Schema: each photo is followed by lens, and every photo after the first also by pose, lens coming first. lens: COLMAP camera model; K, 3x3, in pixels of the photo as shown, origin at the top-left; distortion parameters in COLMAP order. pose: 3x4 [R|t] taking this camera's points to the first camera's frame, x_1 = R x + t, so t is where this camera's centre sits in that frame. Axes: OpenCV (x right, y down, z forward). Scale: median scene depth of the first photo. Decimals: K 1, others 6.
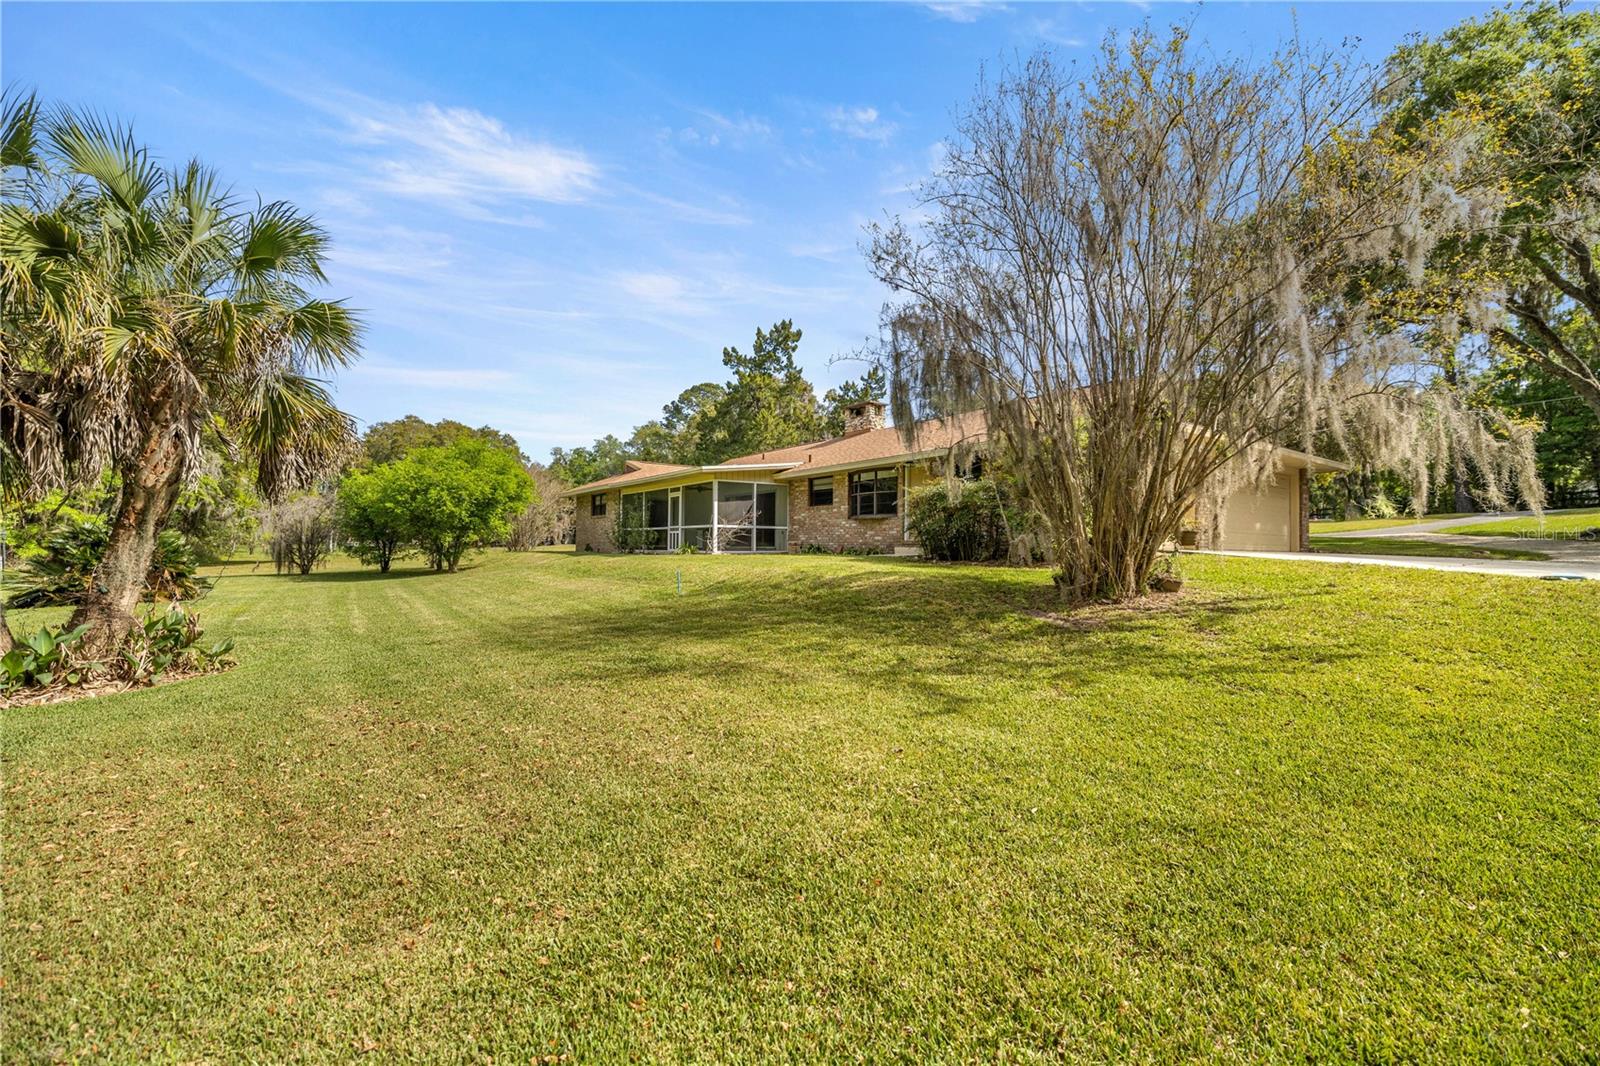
lens RADIAL K [[673.5, 0, 792.1], [0, 673.5, 542.4], [0, 0, 1]] dist [0.000451, -0.000149]
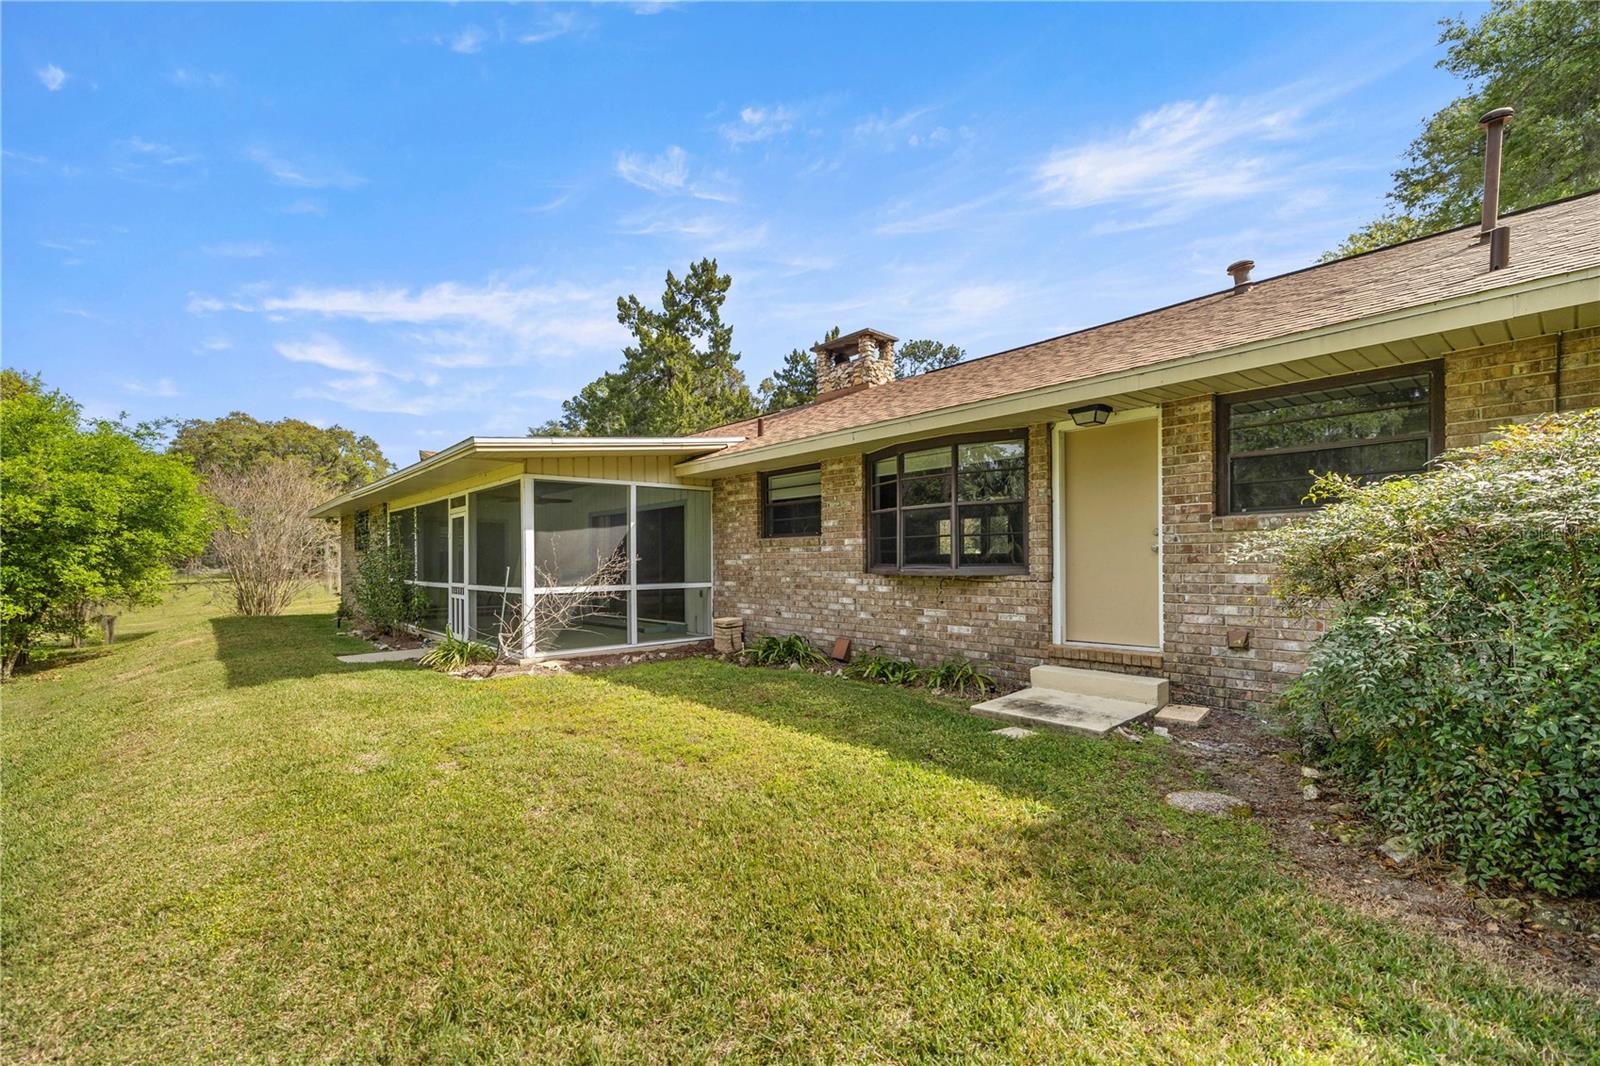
lens RADIAL K [[673.5, 0, 792.1], [0, 673.5, 542.4], [0, 0, 1]] dist [0.000451, -0.000149]
pose [[0.994417, -0.014649, 0.104504, 0.000180], [0.016482, 0.999725, -0.016691, -0.035074], [-0.104231, 0.018321, 0.994384, 0.463832]]
